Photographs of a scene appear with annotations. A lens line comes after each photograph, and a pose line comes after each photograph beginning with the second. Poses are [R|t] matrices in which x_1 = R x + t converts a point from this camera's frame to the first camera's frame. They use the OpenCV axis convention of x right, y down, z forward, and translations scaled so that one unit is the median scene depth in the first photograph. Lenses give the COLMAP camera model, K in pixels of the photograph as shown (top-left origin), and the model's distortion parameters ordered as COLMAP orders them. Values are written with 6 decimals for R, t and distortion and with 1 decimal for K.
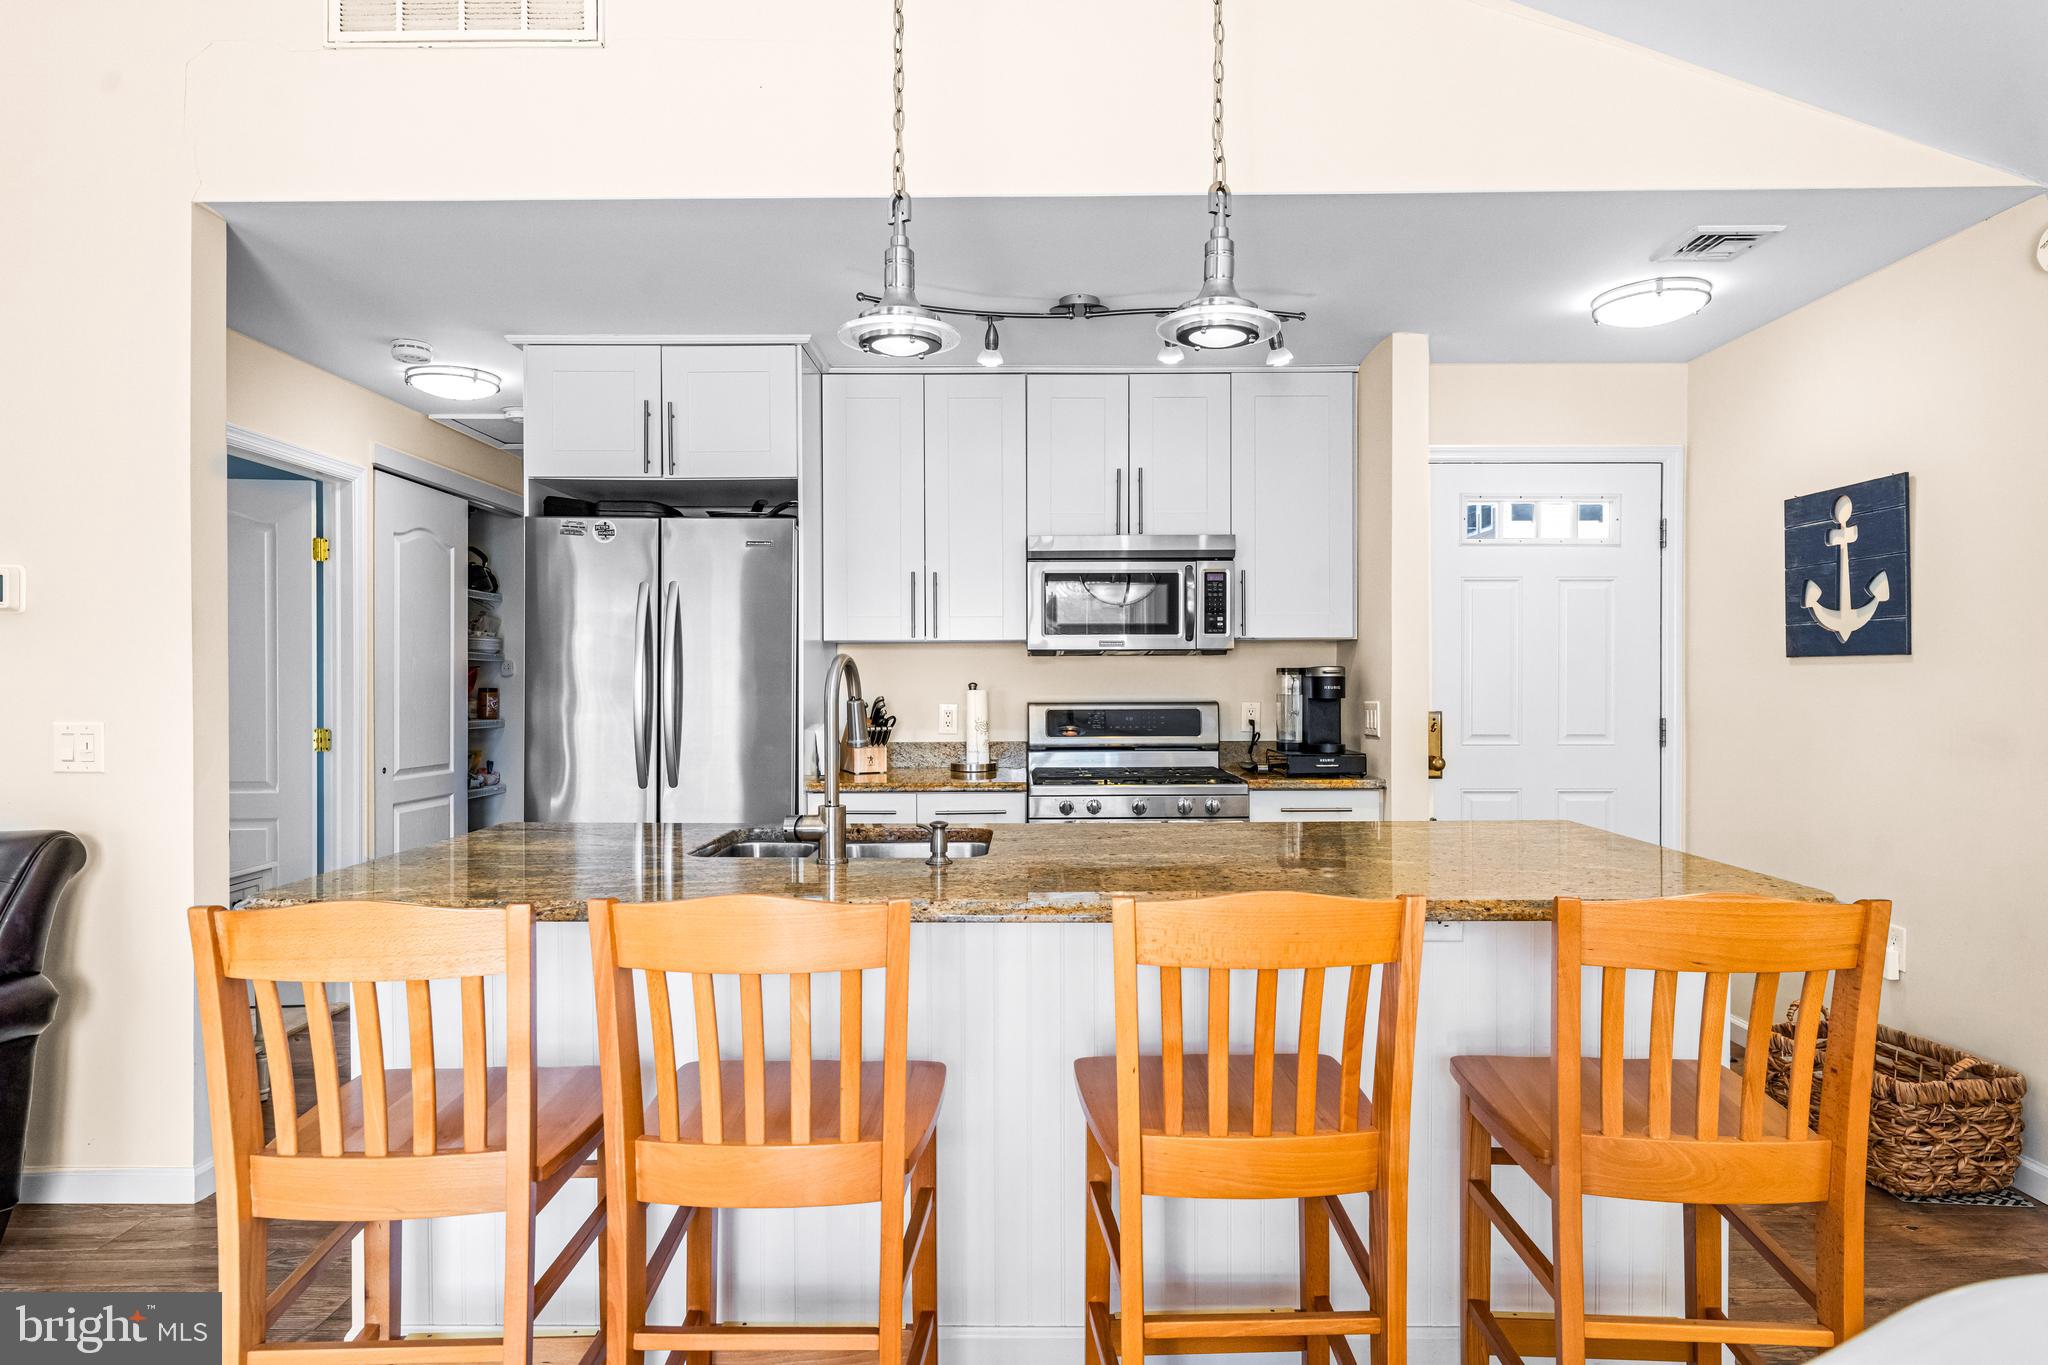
lens RADIAL K [[1186.3, 0, 1024.0], [0, 1186.3, 680.4], [0, 0, 1]] dist [0.005337, -0.000045]
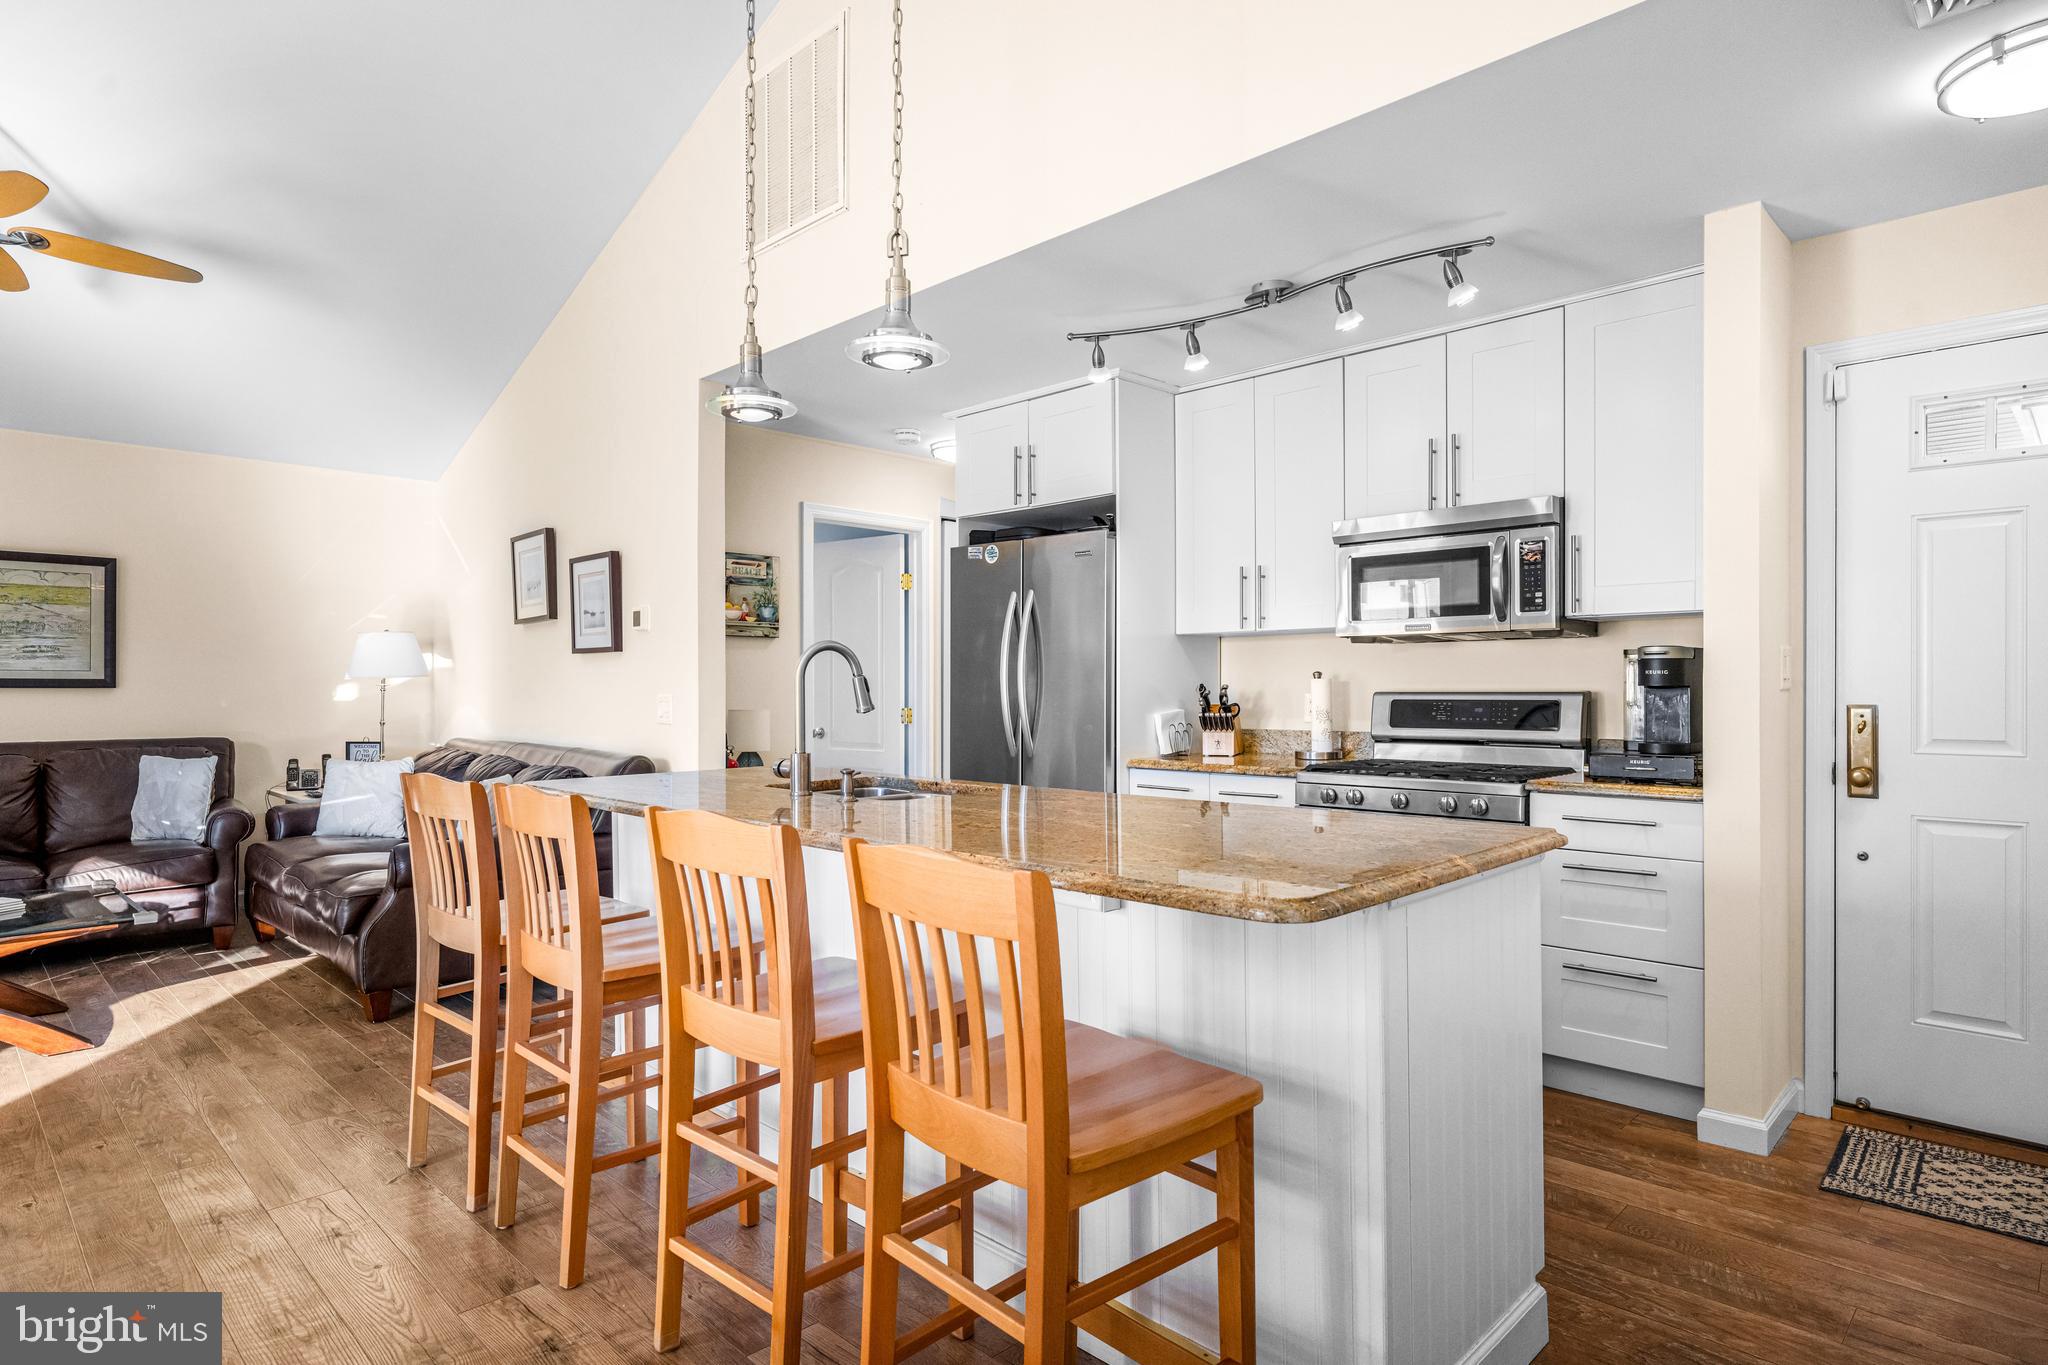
lens RADIAL K [[1166.0, 0, 1024.3], [0, 1166.0, 686.6], [0, 0, 1]] dist [-0.000366, 0.003059]
pose [[0.692983, 0.000148, -0.720954, 0.517902], [0.001345, 0.999998, 0.001498, 0.013429], [0.720953, -0.002008, 0.692981, 0.140911]]
